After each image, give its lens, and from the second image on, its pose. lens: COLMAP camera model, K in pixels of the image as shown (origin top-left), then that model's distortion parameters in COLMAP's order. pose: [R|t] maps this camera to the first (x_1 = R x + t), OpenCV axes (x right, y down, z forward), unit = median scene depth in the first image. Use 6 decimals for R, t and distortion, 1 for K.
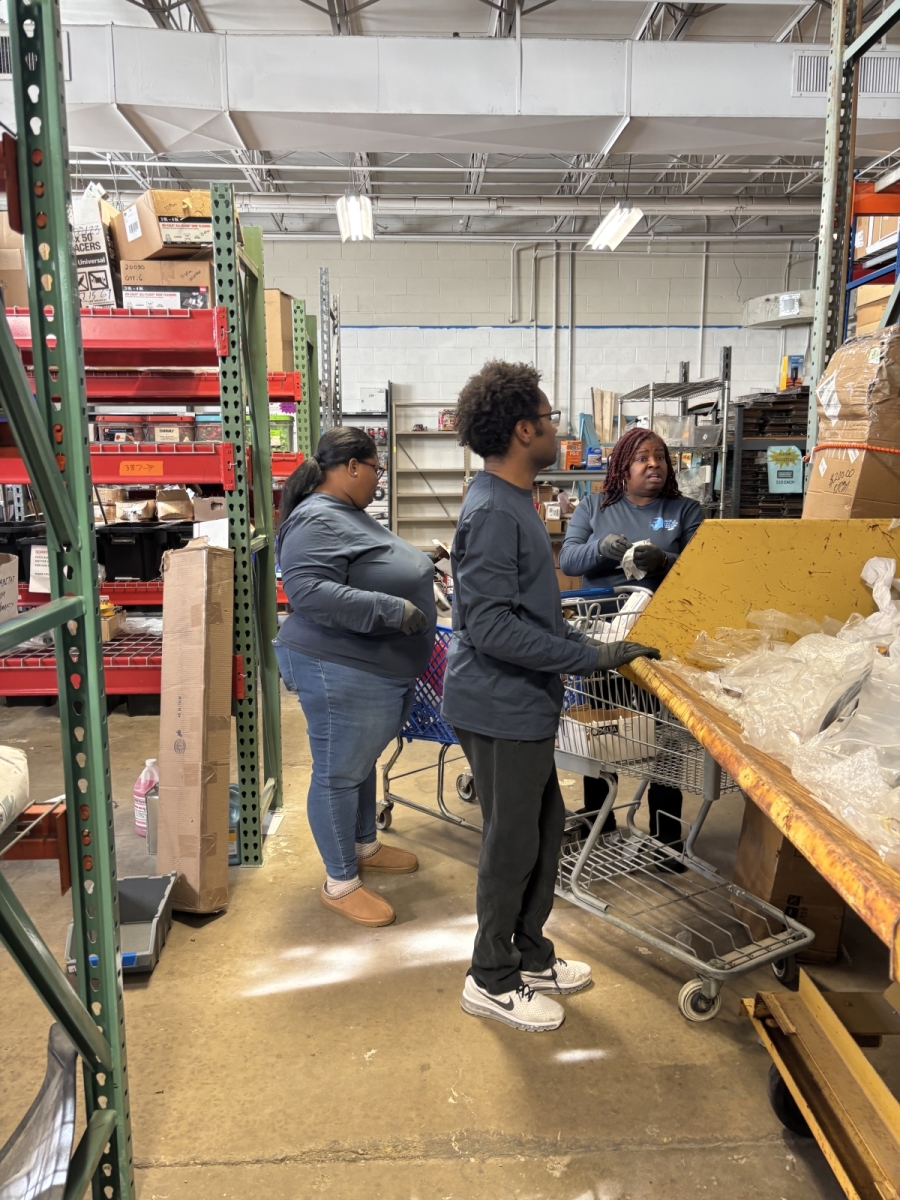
lens RADIAL K [[910.5, 0, 453.2], [0, 910.5, 594.1], [0, 0, 1]] dist [-0.003369, -0.006176]
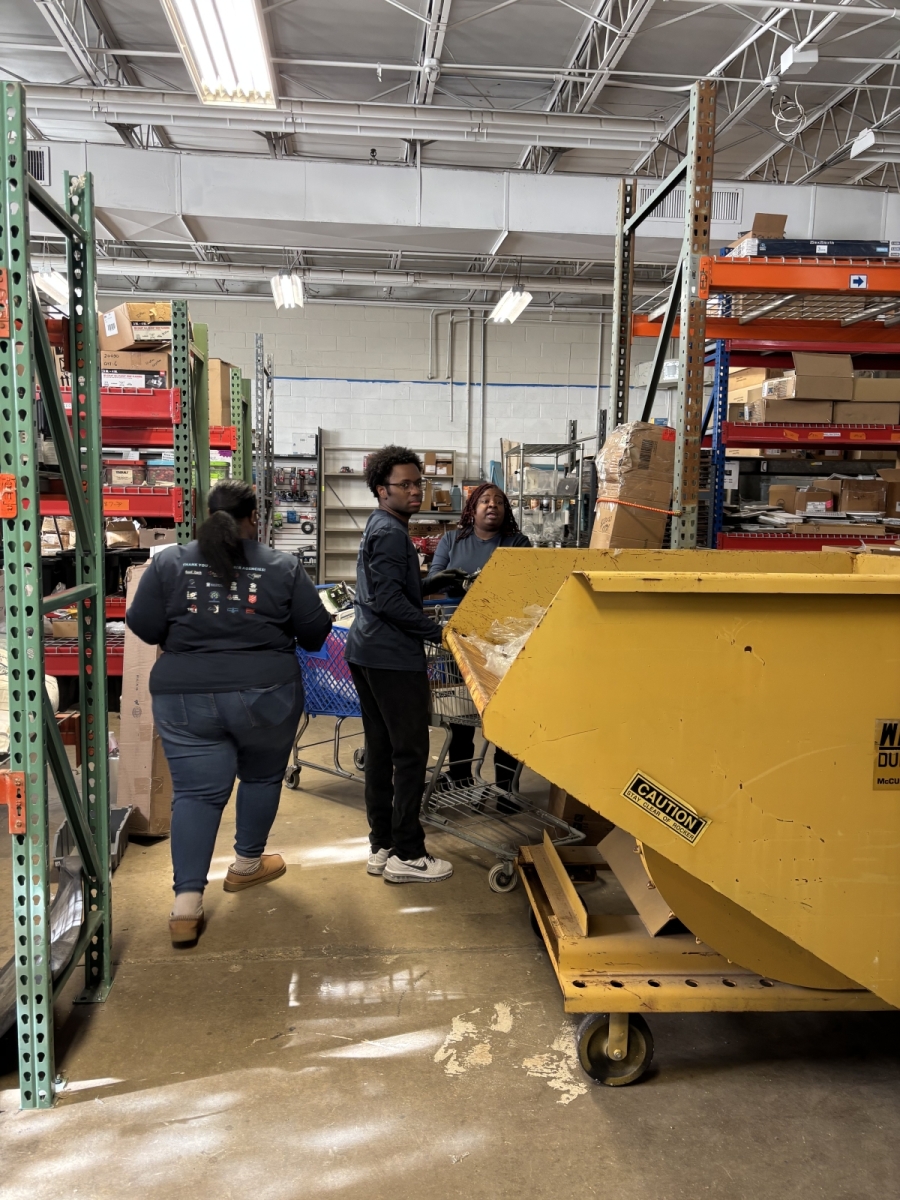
lens RADIAL K [[910.5, 0, 453.2], [0, 910.5, 594.1], [0, 0, 1]] dist [-0.003369, -0.006176]
pose [[0.997551, 0.014436, 0.068439, 0.041074], [-0.011617, 0.999074, -0.041420, 0.026095], [-0.068973, 0.040523, 0.996795, -0.220807]]
